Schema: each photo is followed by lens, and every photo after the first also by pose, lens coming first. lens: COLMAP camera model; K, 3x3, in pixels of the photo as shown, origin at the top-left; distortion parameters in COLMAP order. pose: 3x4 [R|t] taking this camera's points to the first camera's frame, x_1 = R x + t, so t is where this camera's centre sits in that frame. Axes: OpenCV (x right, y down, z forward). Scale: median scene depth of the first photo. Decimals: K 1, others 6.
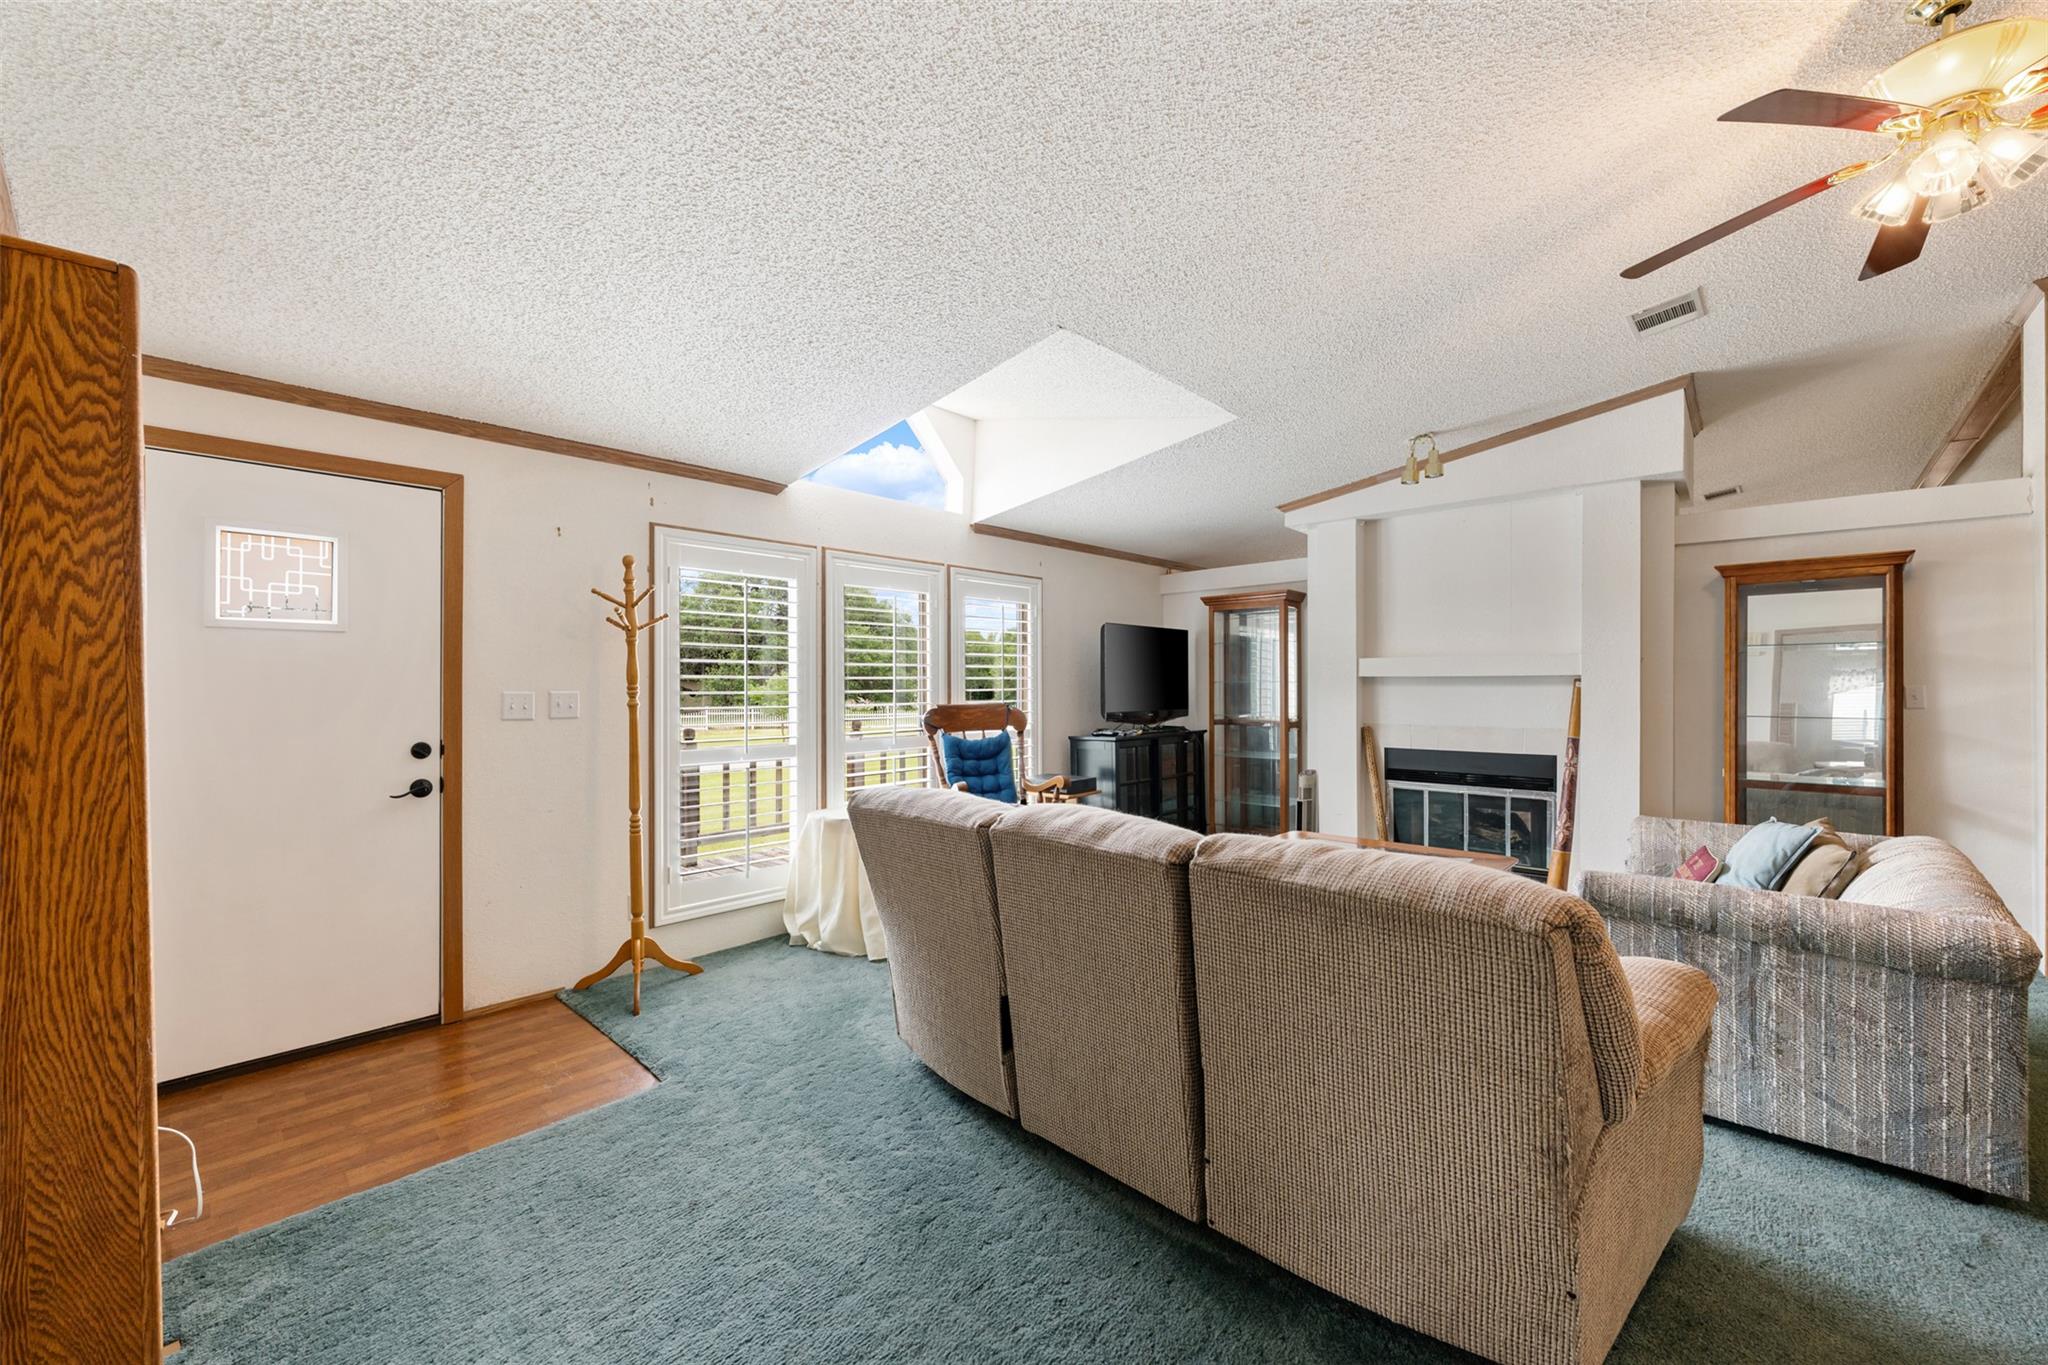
lens RADIAL K [[810.9, 0, 1022.6], [0, 810.9, 686.9], [0, 0, 1]] dist [-0.001507, 0.000108]
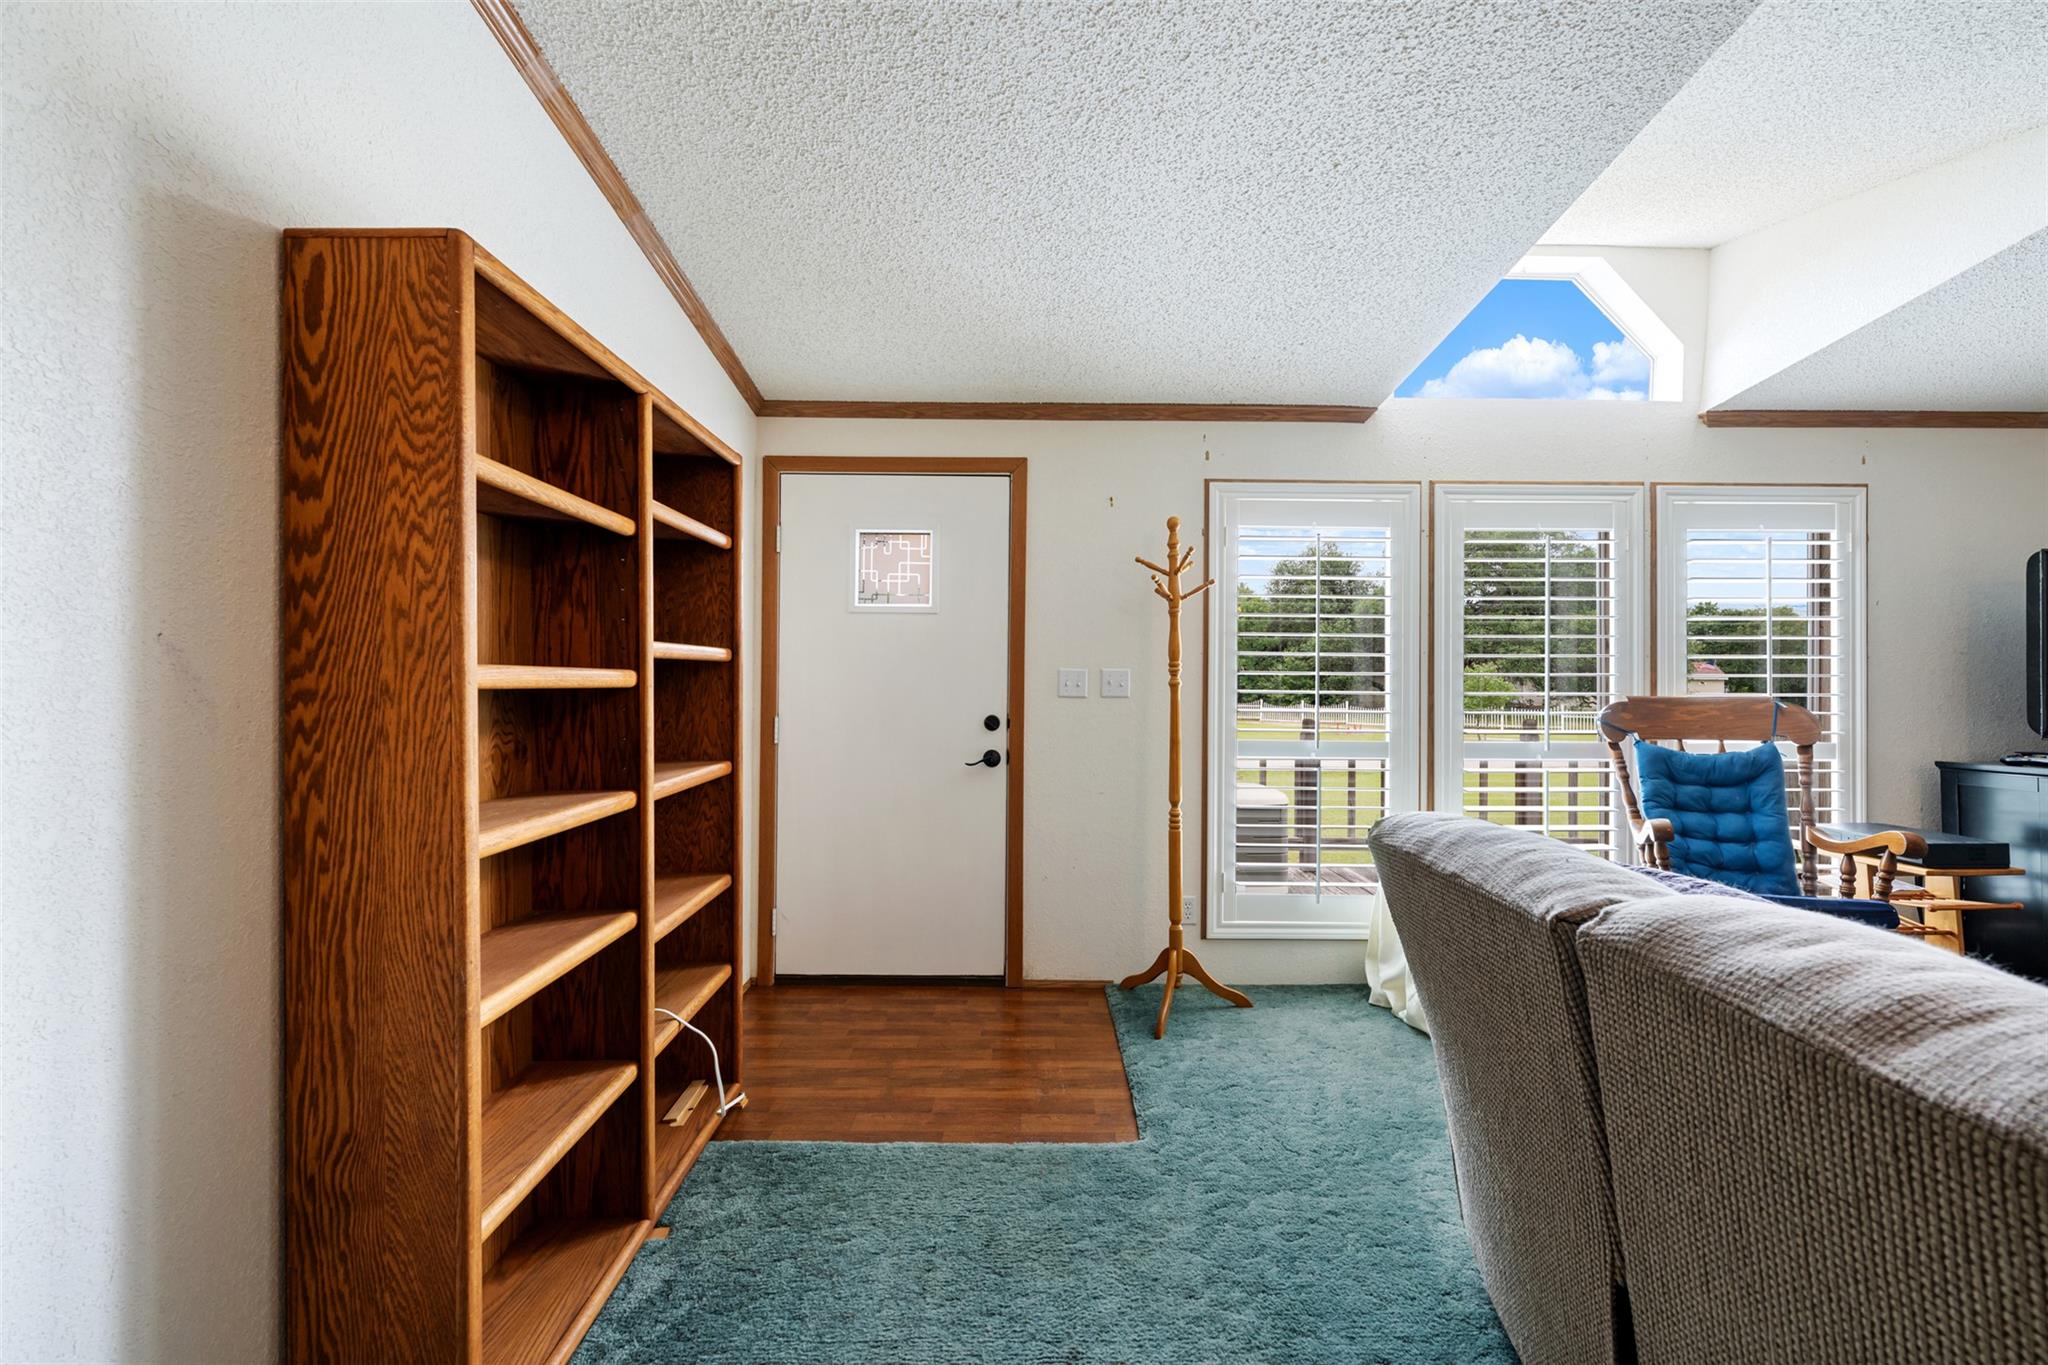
lens RADIAL K [[809.4, 0, 1026.8], [0, 809.4, 673.6], [0, 0, 1]] dist [-0.001190, -0.000163]
pose [[0.685308, 0.002058, -0.728251, 0.066153], [-0.010303, 0.999923, -0.006869, 0.022578], [0.728181, 0.012210, 0.685276, 0.332380]]
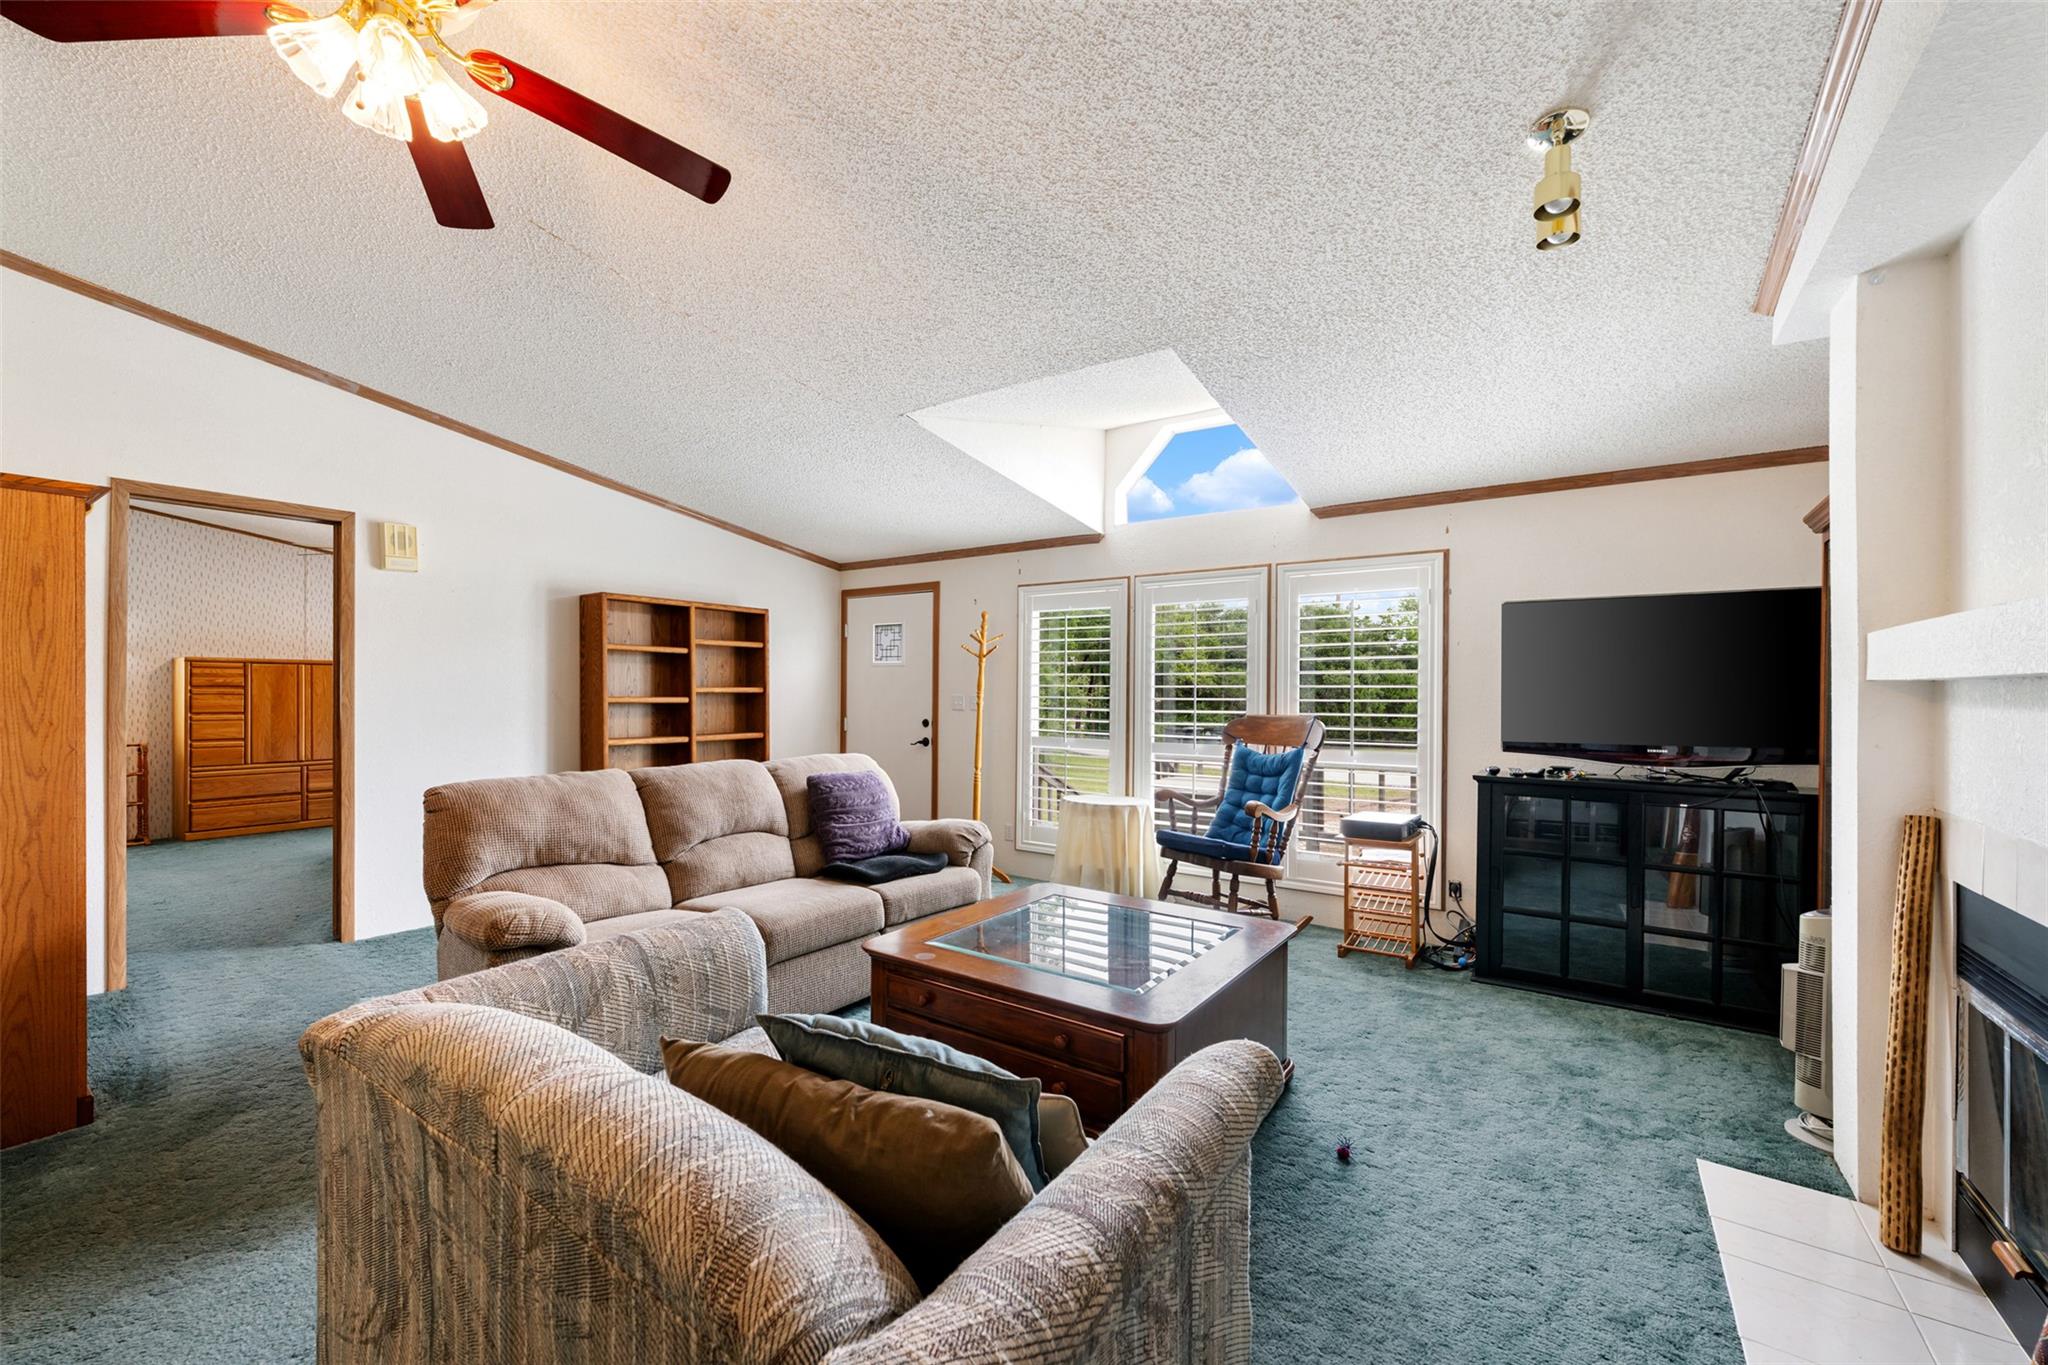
lens RADIAL K [[816.7, 0, 1023.4], [0, 816.7, 696.0], [0, 0, 1]] dist [0.000600, 0.000075]
pose [[0.136374, 0.007800, -0.990627, 1.401659], [-0.012256, 0.999906, 0.006186, -0.004206], [0.990582, 0.011297, 0.136456, 1.047084]]
